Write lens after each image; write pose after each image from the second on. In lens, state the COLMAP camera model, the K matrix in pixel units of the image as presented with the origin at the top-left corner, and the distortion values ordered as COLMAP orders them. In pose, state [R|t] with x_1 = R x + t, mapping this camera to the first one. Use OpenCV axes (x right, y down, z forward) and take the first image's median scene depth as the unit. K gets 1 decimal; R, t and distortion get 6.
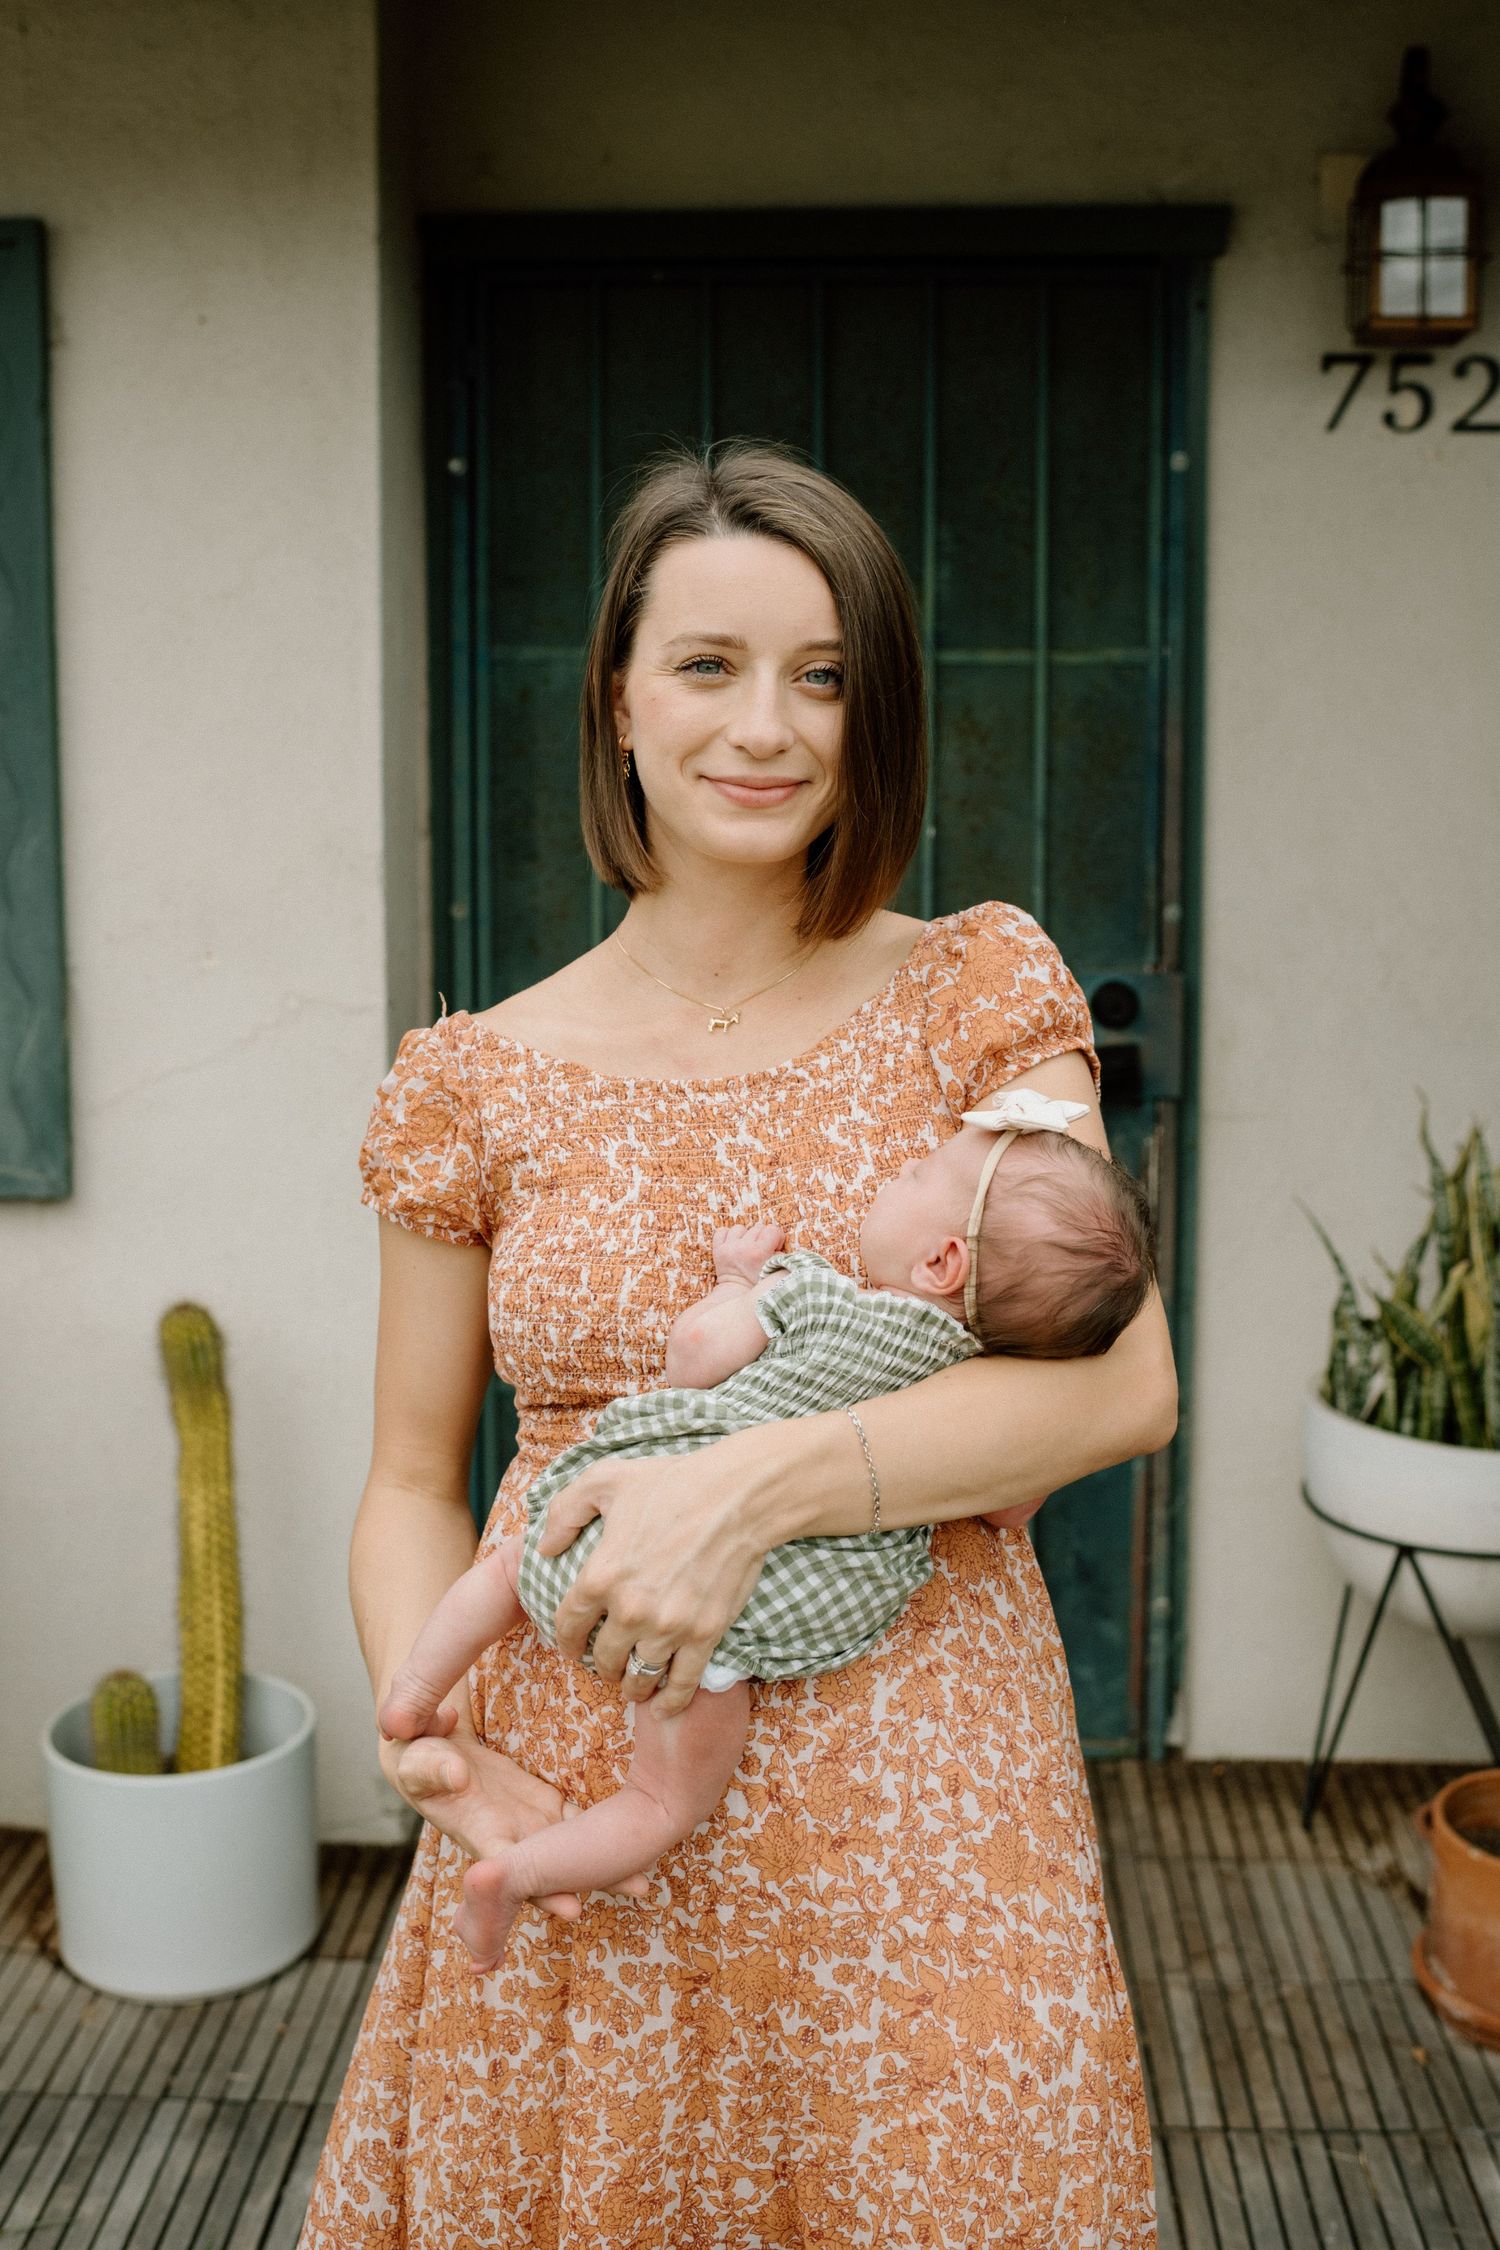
lens RADIAL K [[3137.5, 0, 693.2], [0, 3137.5, 1055.7], [0, 0, 1]] dist [-0.084160, 0.028679]
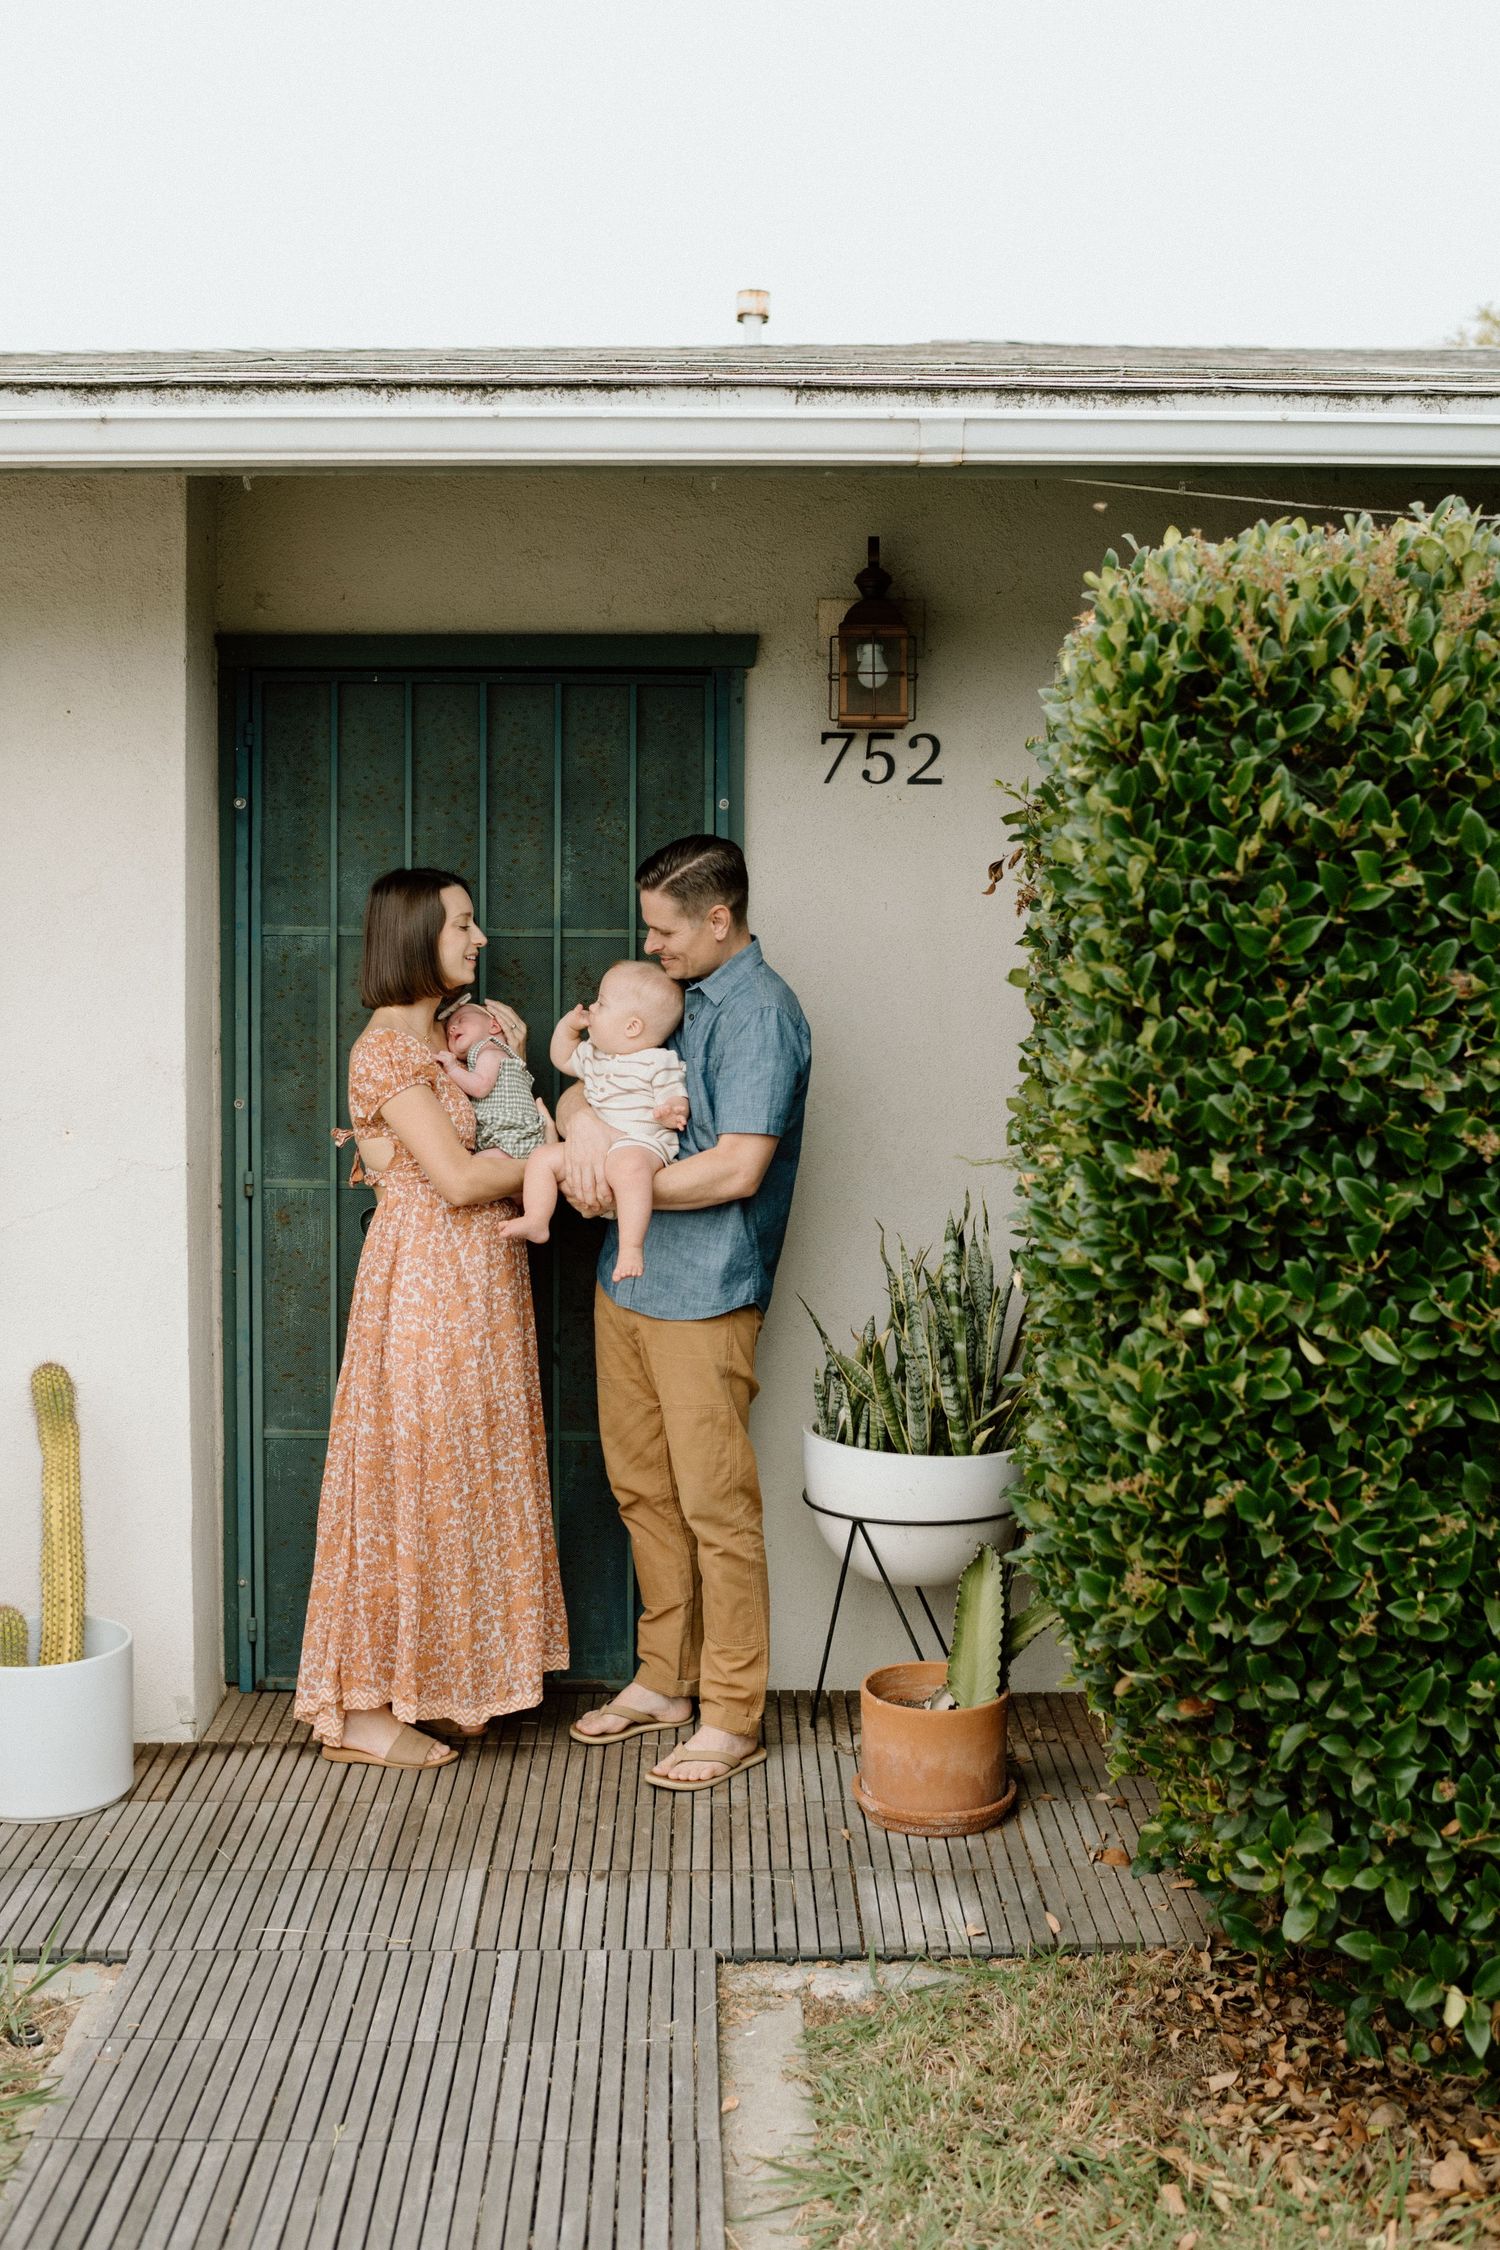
lens RADIAL K [[3466.7, 0, 838.8], [0, 3466.7, 974.2], [0, 0, 1]] dist [-0.073010, 0.231635]
pose [[0.996894, 0.001929, 0.078734, 0.083294], [0.005181, 0.995928, -0.089999, 0.043384], [-0.078588, 0.090128, 0.992825, -0.681401]]
